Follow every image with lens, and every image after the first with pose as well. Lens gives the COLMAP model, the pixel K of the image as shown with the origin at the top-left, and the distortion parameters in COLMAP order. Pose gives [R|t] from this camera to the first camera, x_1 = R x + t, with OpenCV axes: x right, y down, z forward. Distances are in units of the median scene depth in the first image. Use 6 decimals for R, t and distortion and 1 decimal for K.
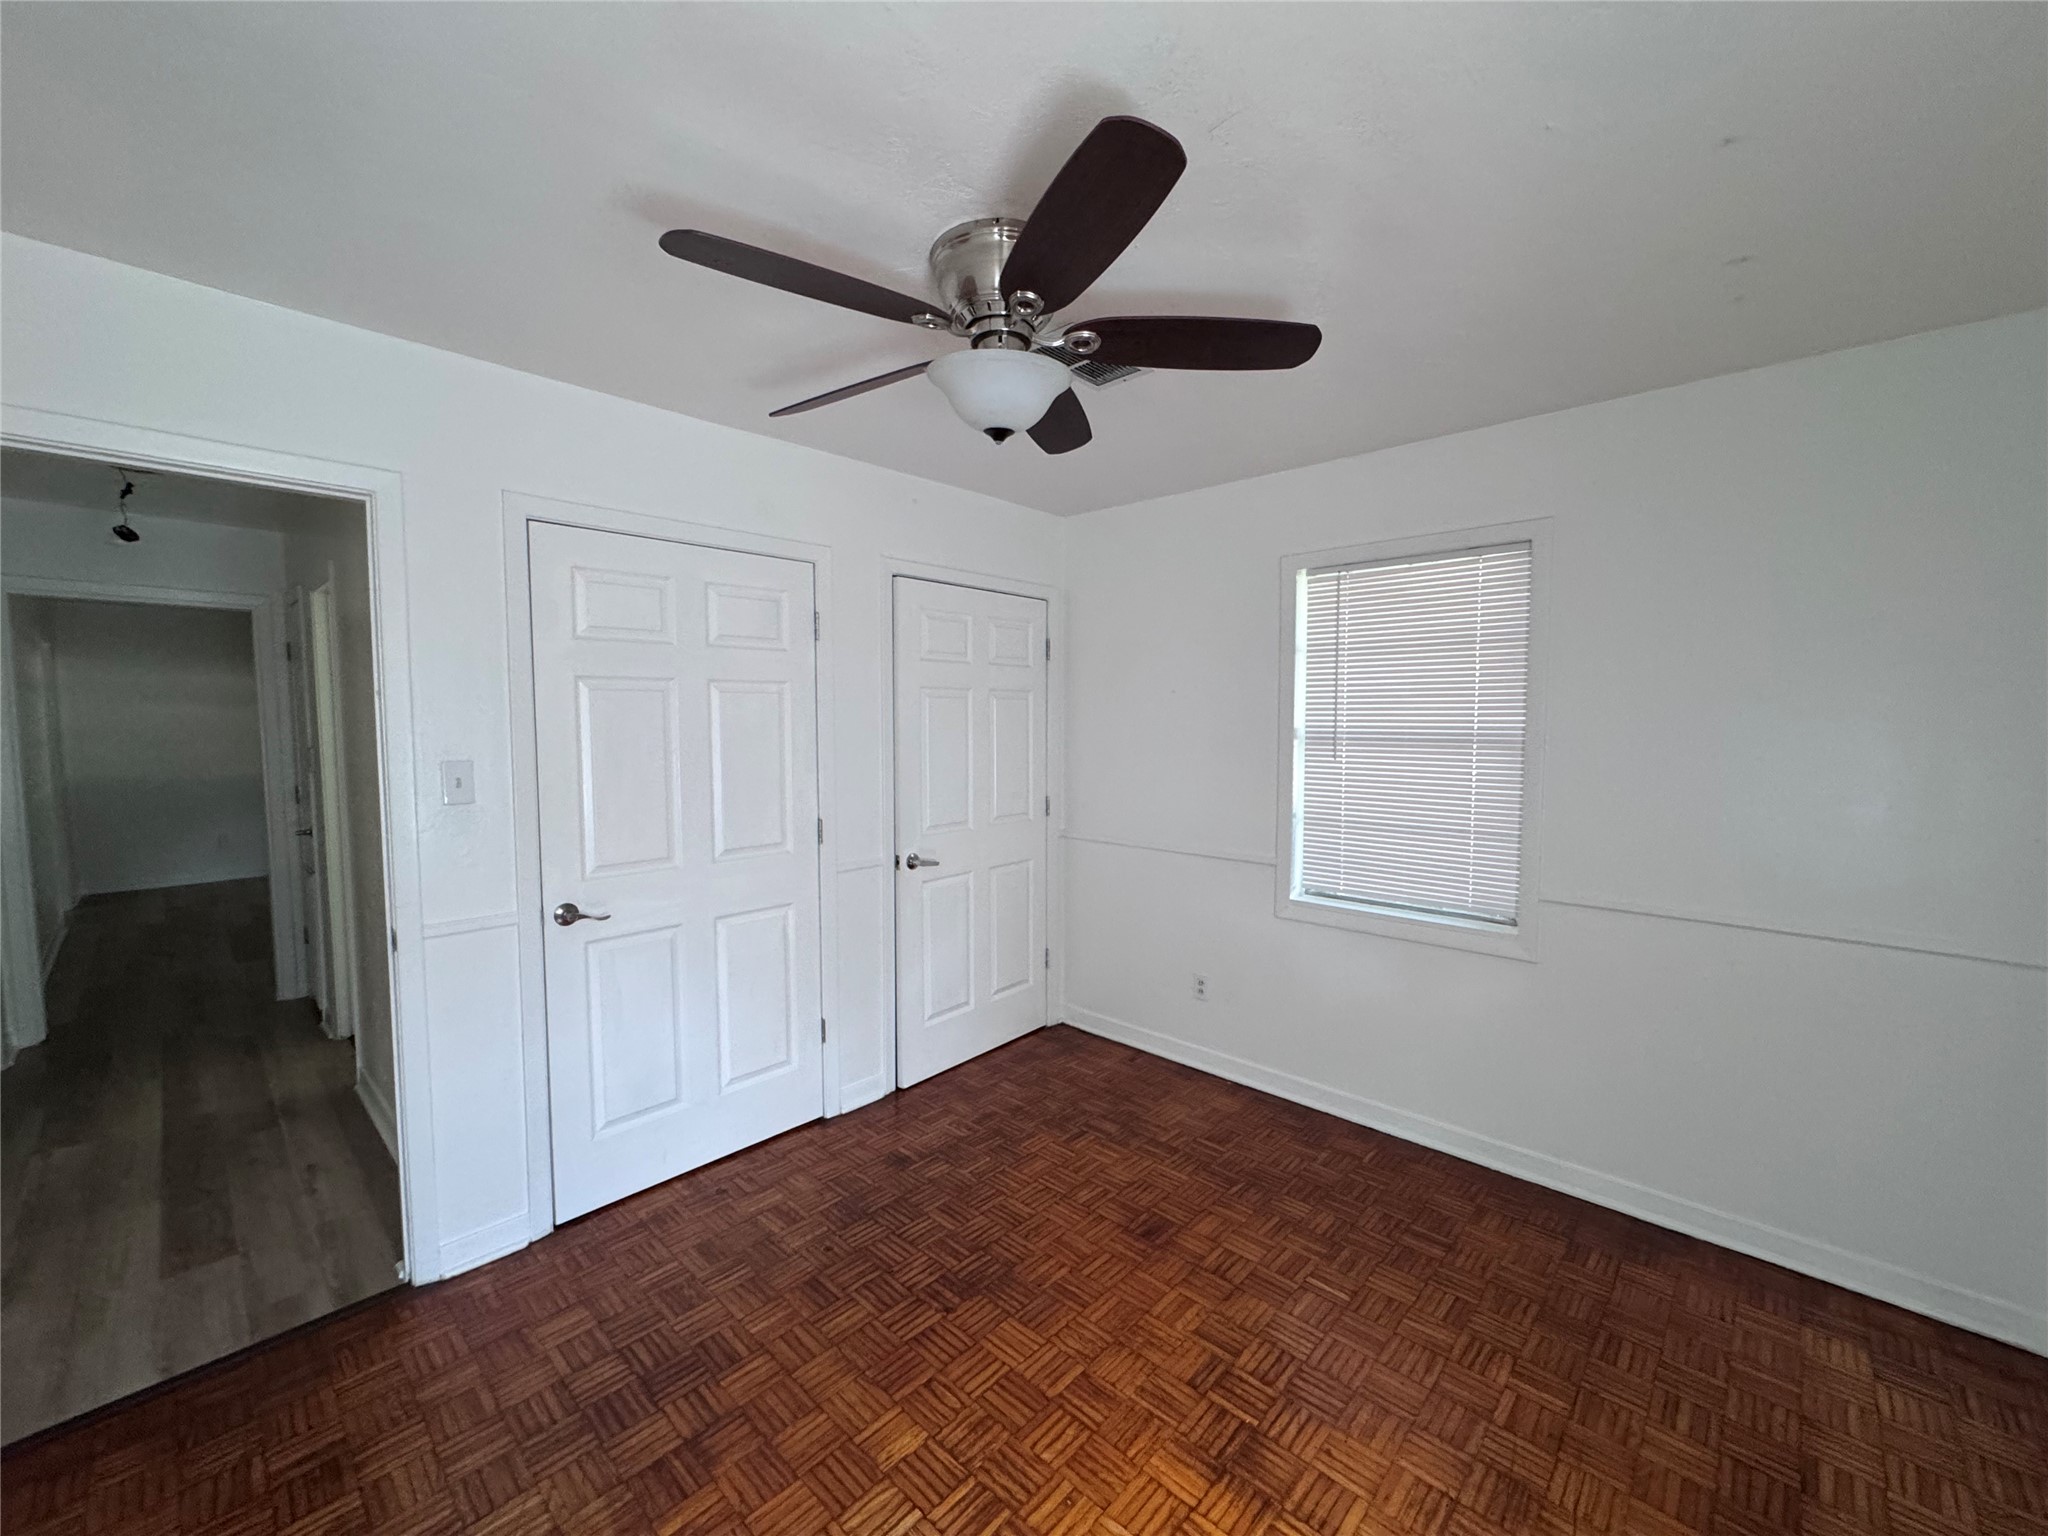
lens RADIAL K [[817.8, 0, 1023.9], [0, 817.8, 764.7], [0, 0, 1]] dist [-0.001523, 0.000079]
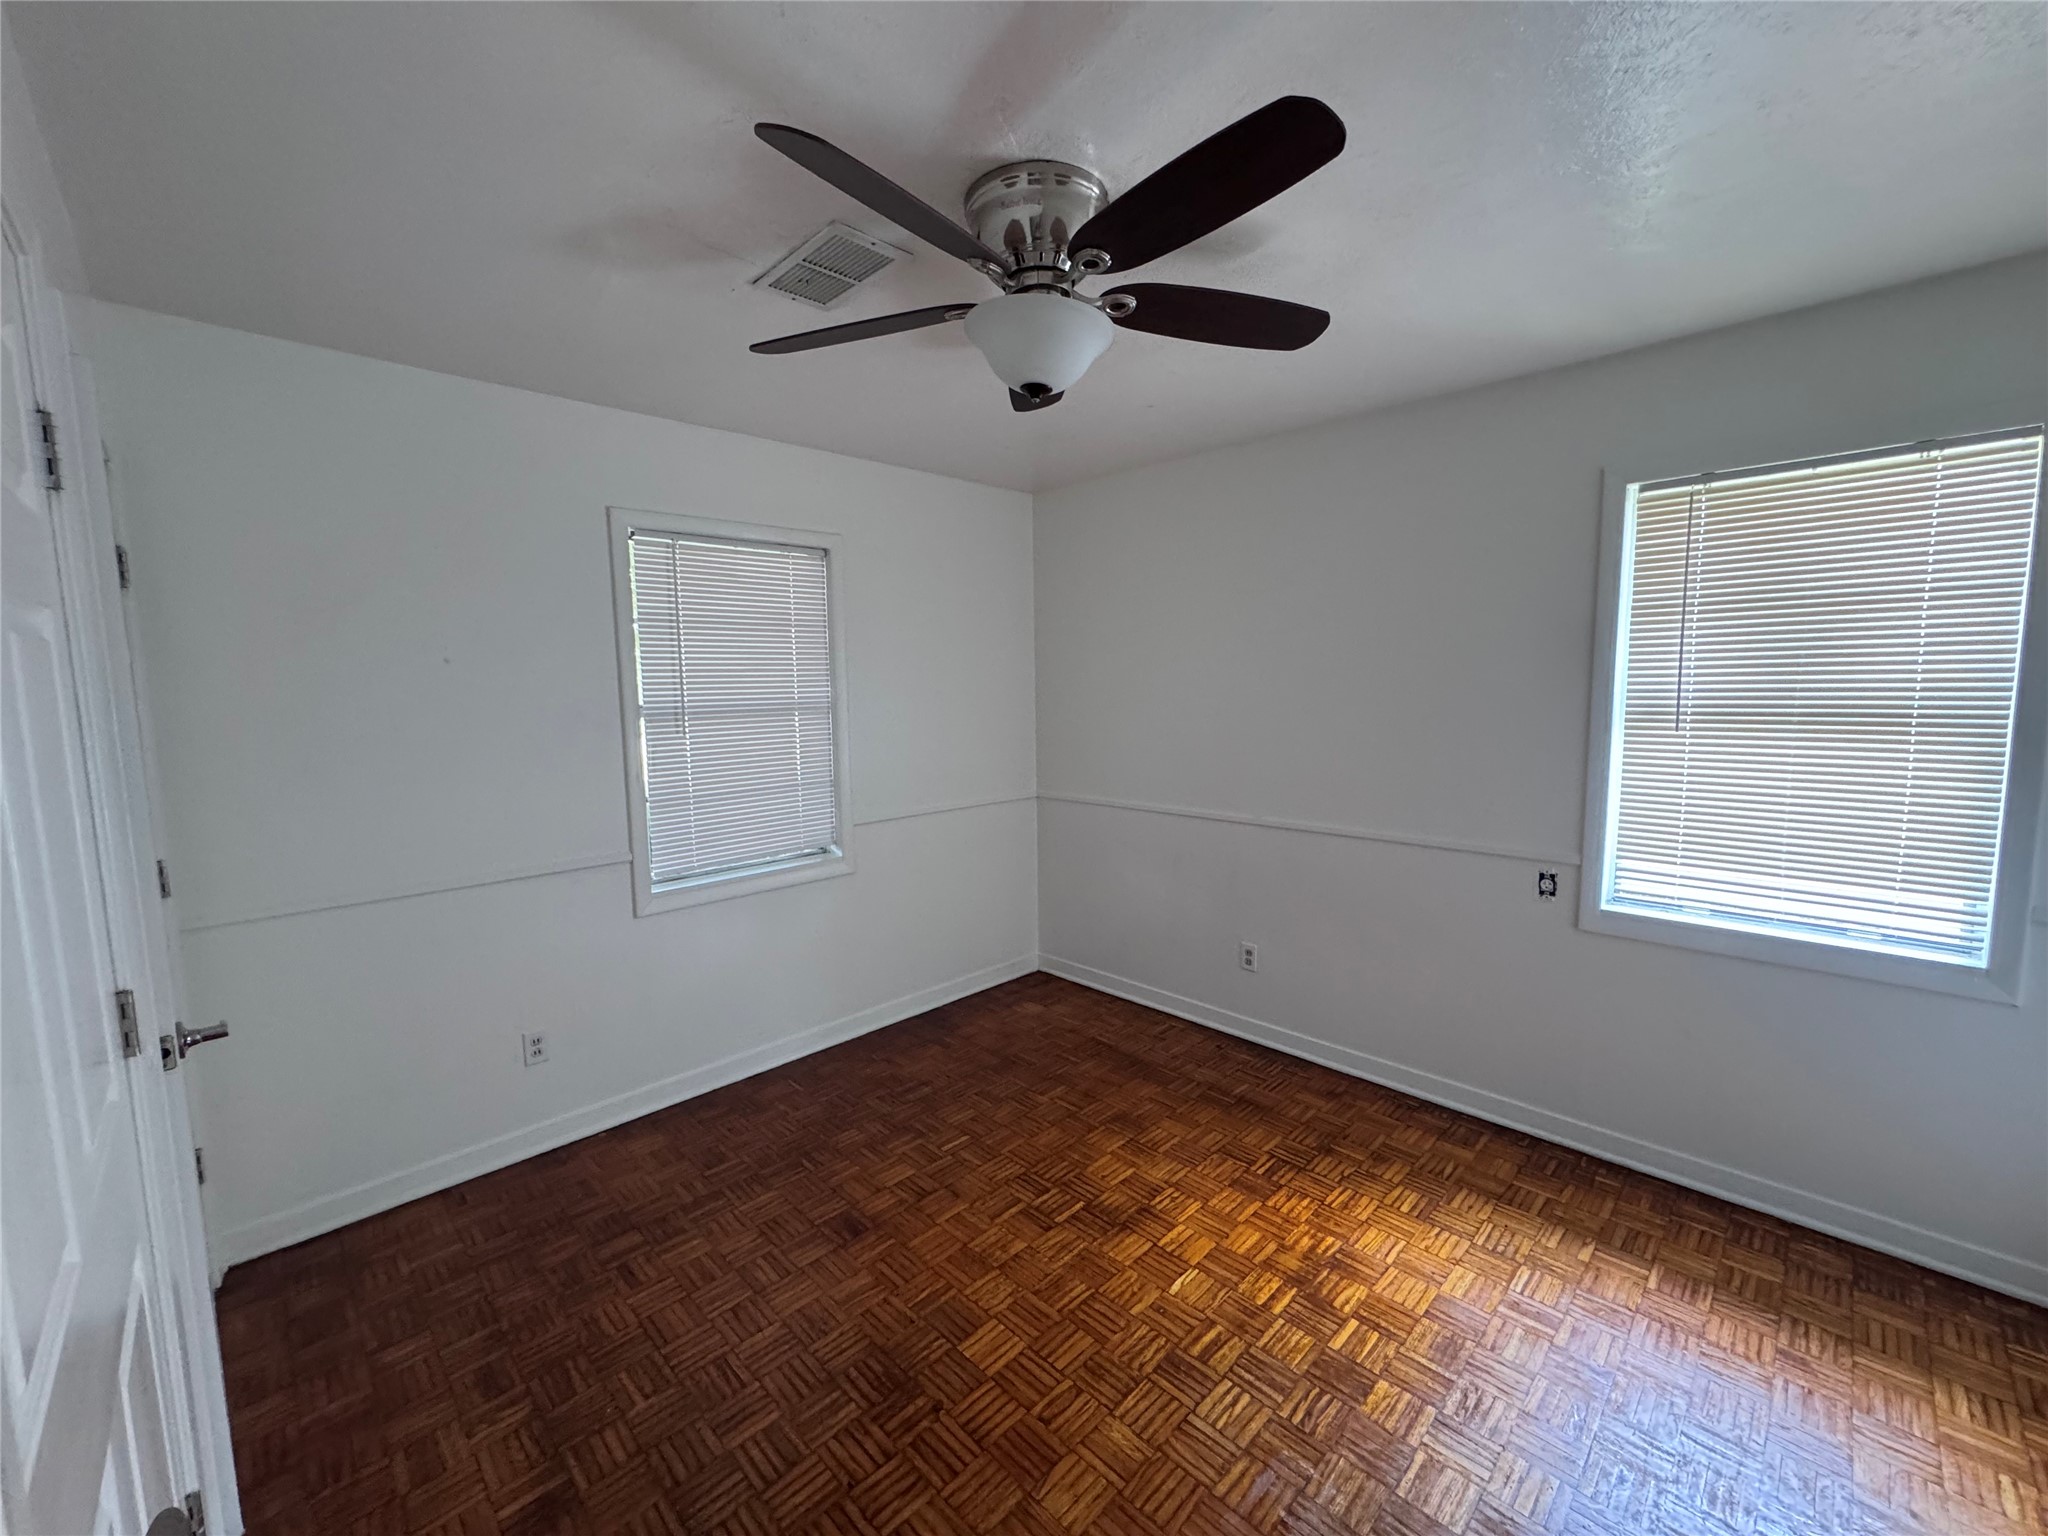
lens RADIAL K [[817.8, 0, 1023.9], [0, 817.8, 764.7], [0, 0, 1]] dist [-0.001523, 0.000079]
pose [[0.037481, -0.104524, 0.993816, -0.899477], [0.075906, 0.991939, 0.101464, -0.062184], [-0.996410, 0.071634, 0.045113, 0.880629]]
